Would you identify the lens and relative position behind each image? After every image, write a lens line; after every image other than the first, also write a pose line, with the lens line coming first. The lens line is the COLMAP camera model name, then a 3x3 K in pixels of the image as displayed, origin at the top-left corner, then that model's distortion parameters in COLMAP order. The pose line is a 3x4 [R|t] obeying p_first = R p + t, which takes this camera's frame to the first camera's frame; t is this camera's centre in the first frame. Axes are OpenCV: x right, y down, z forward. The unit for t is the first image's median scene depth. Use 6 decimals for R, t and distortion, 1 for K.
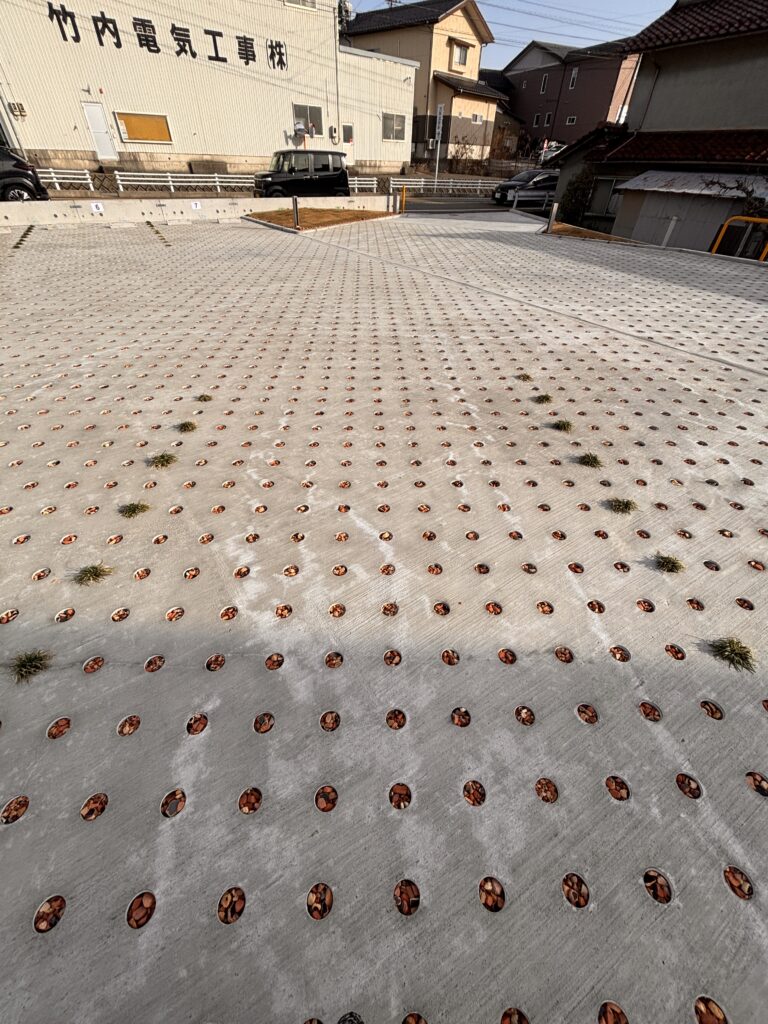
lens RADIAL K [[415.7, 0, 384.0], [0, 415.7, 512.0], [0, 0, 1]] dist [-0.000631, -0.000392]
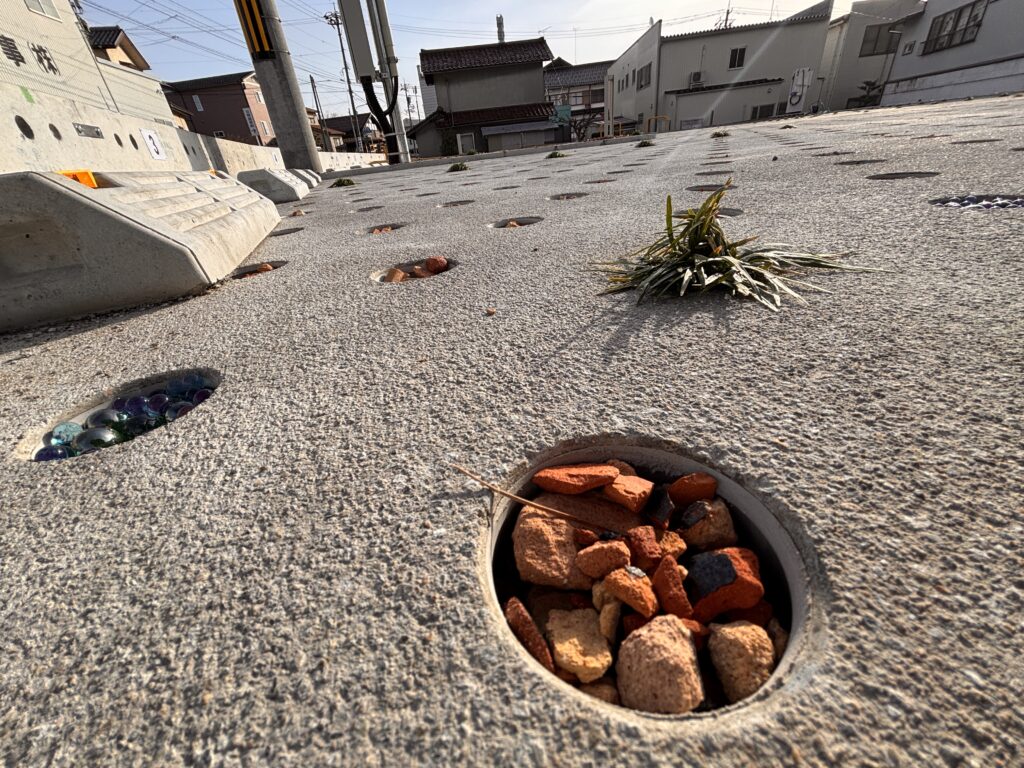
lens RADIAL K [[415.7, 0, 512.0], [0, 415.7, 384.0], [0, 0, 1]] dist [-0.000631, -0.000392]
pose [[0.425038, -0.501666, 0.753441, -0.824794], [0.662532, 0.739572, 0.118678, -0.075621], [-0.616761, 0.448737, 0.646716, 0.158918]]
